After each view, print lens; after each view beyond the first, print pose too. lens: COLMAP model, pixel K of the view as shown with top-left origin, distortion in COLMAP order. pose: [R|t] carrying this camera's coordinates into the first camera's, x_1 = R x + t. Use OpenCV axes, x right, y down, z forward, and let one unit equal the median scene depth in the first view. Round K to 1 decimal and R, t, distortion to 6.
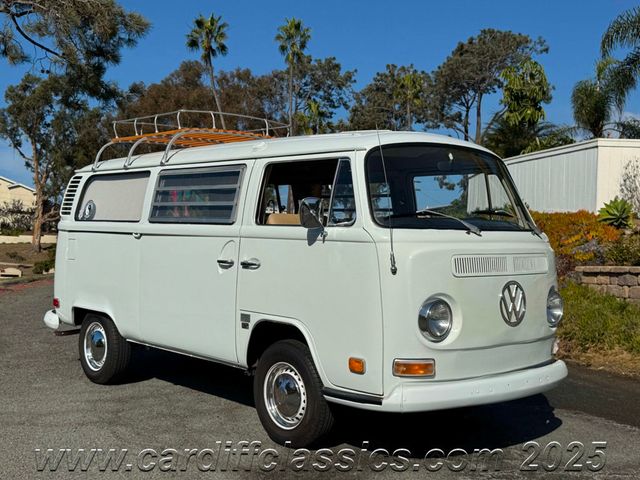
lens RADIAL K [[739.0, 0, 320.0], [0, 739.0, 240.0], [0, 0, 1]] dist [0.223987, -0.507982]
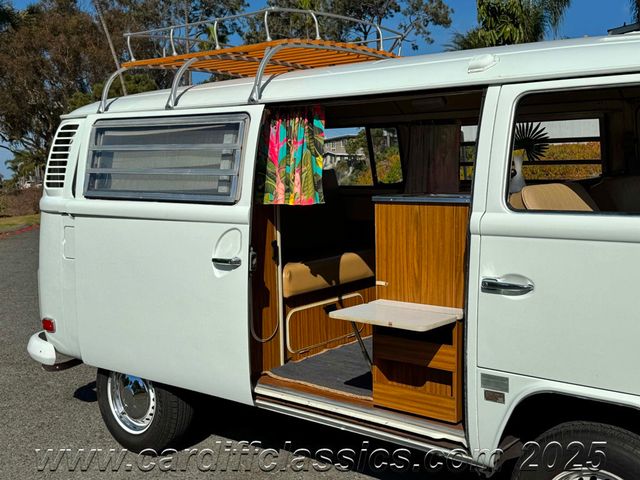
lens RADIAL K [[739.0, 0, 320.0], [0, 739.0, 240.0], [0, 0, 1]] dist [0.223987, -0.507982]
pose [[0.988214, -0.055167, 0.142795, -0.206578], [0.042021, 0.994733, 0.093495, -0.038457], [-0.147201, -0.086393, 0.985326, 0.334914]]
